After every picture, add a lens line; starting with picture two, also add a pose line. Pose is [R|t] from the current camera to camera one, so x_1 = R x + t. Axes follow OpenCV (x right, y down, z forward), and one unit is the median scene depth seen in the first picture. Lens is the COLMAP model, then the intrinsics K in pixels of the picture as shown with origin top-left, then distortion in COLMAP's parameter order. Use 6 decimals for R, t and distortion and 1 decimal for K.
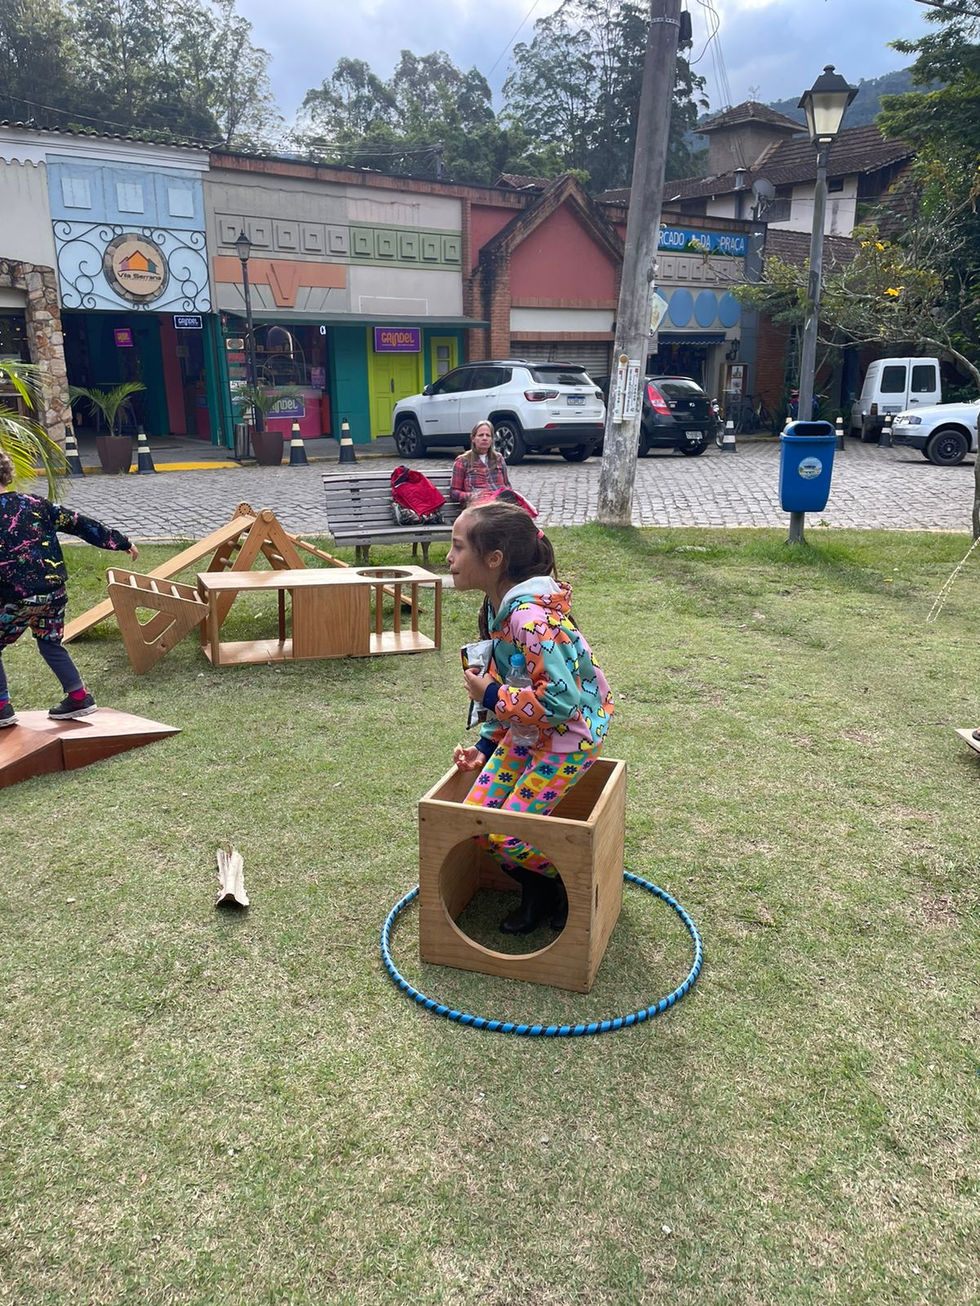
lens RADIAL K [[981.9, 0, 515.4], [0, 981.9, 648.2], [0, 0, 1]] dist [0.085157, -0.114223]
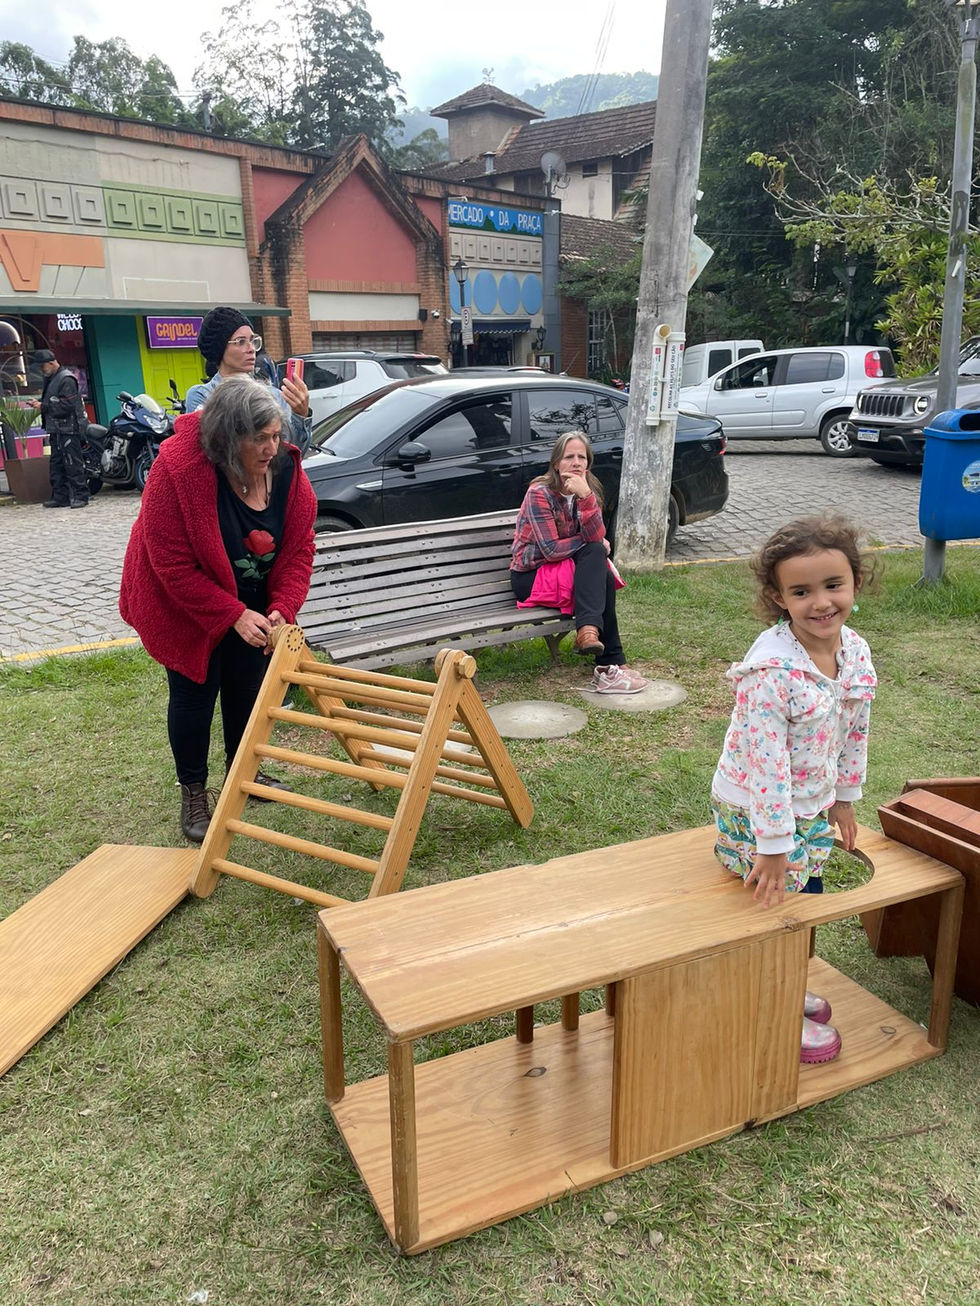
lens RADIAL K [[972.4, 0, 497.2], [0, 972.4, 653.0], [0, 0, 1]] dist [0.085548, -0.105227]
pose [[0.967070, -0.102793, 0.232828, -0.071556], [0.100852, 0.994695, 0.020259, -0.037998], [-0.233675, 0.003889, 0.972307, 0.145120]]
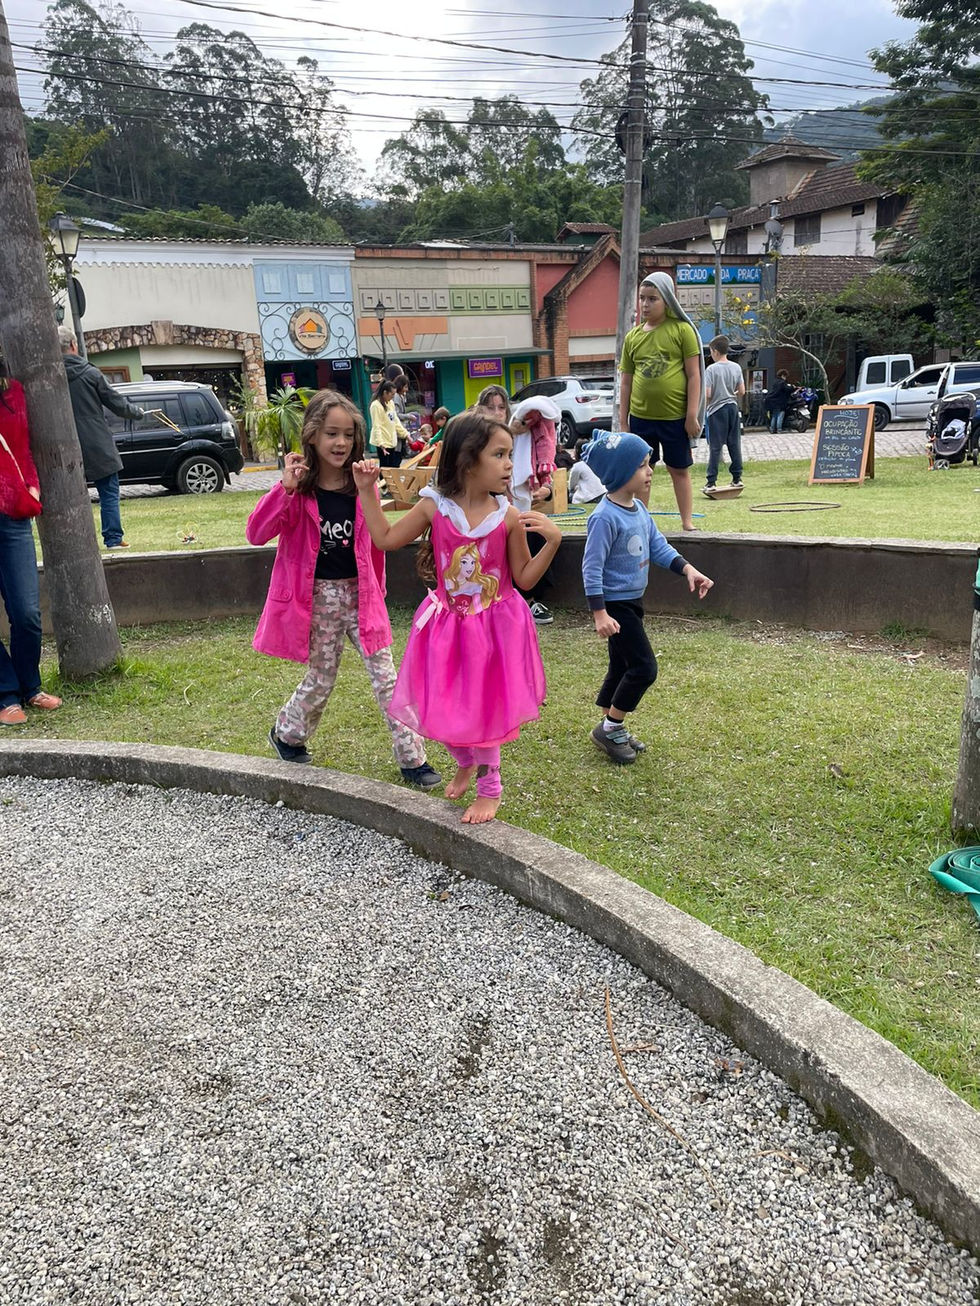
lens RADIAL K [[972.4, 0, 497.2], [0, 972.4, 653.0], [0, 0, 1]] dist [0.085548, -0.105227]
pose [[0.993761, -0.033151, -0.106487, 0.024135], [0.031282, 0.999327, -0.019172, 0.094371], [0.107051, 0.015721, 0.994129, -0.291796]]
